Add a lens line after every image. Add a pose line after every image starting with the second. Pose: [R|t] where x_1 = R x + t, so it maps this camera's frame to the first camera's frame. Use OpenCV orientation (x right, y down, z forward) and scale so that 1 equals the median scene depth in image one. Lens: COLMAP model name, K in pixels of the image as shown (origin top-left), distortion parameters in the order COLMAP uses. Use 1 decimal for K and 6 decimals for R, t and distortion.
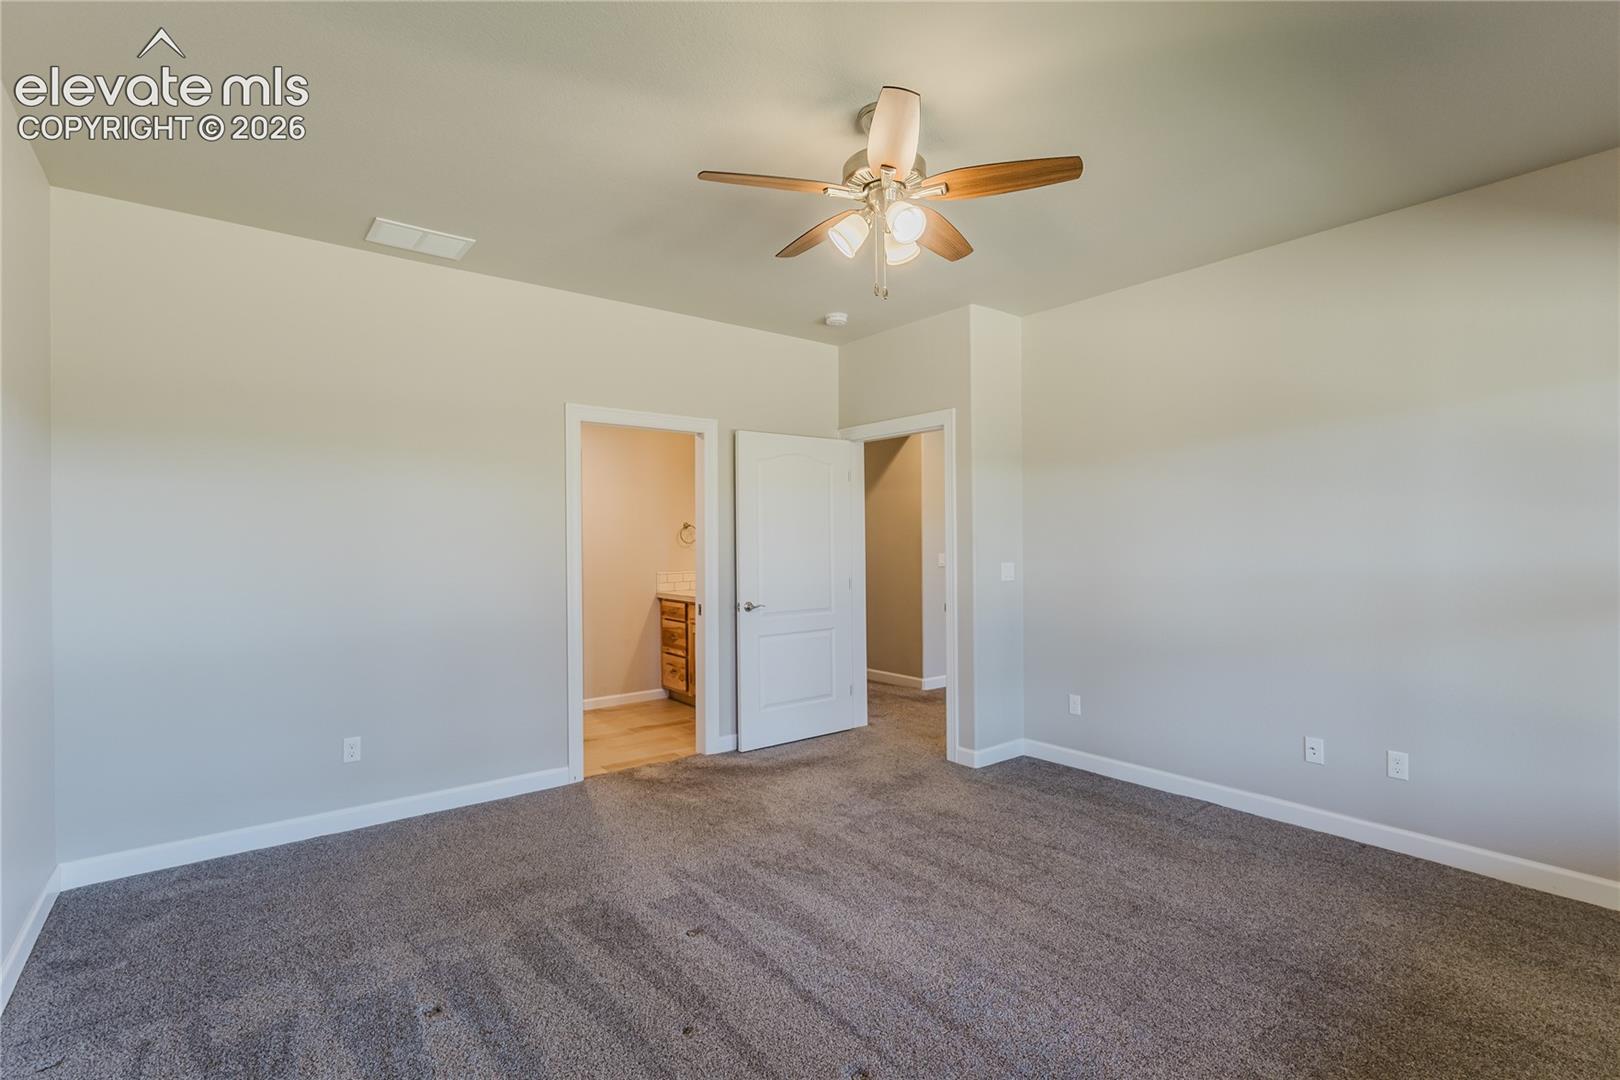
lens RADIAL K [[744.9, 0, 814.1], [0, 744.9, 539.0], [0, 0, 1]] dist [0.008341, 0.000068]
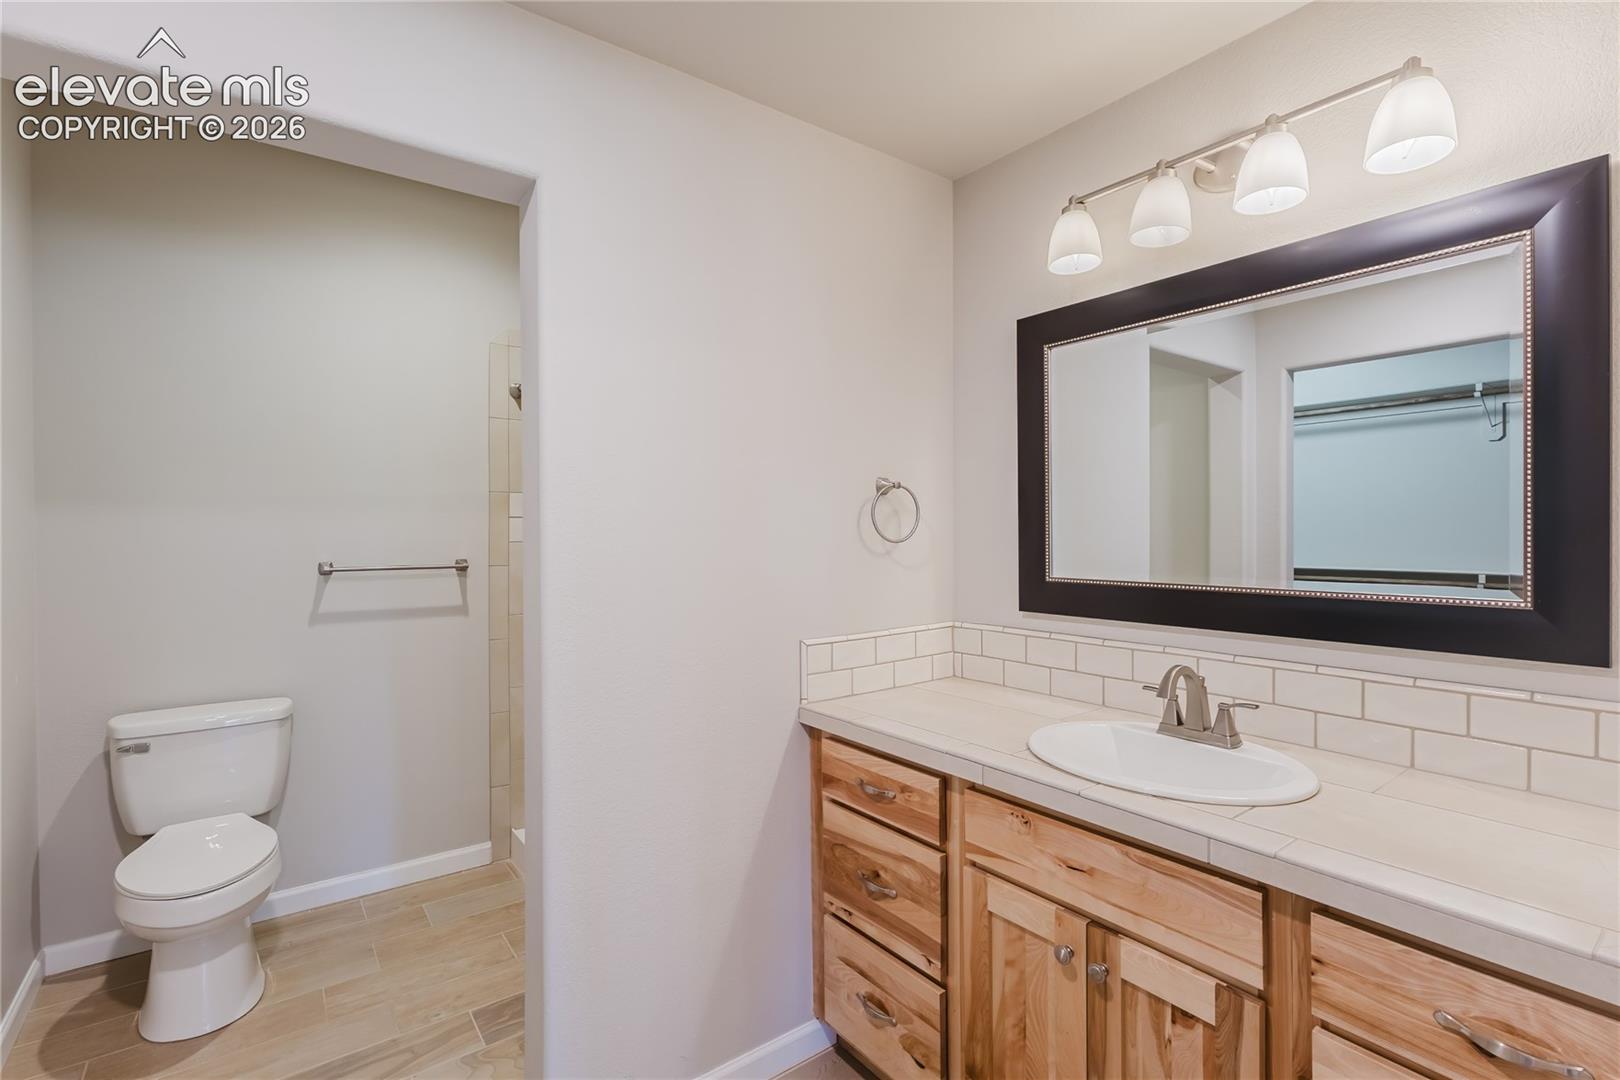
lens RADIAL K [[744.9, 0, 807.2], [0, 744.9, 536.0], [0, 0, 1]] dist [0.008341, 0.000068]
pose [[0.999931, 0.001465, -0.011683, -0.206482], [-0.001400, 0.999983, 0.005623, 0.001440], [0.011691, -0.005606, 0.999916, 0.708238]]
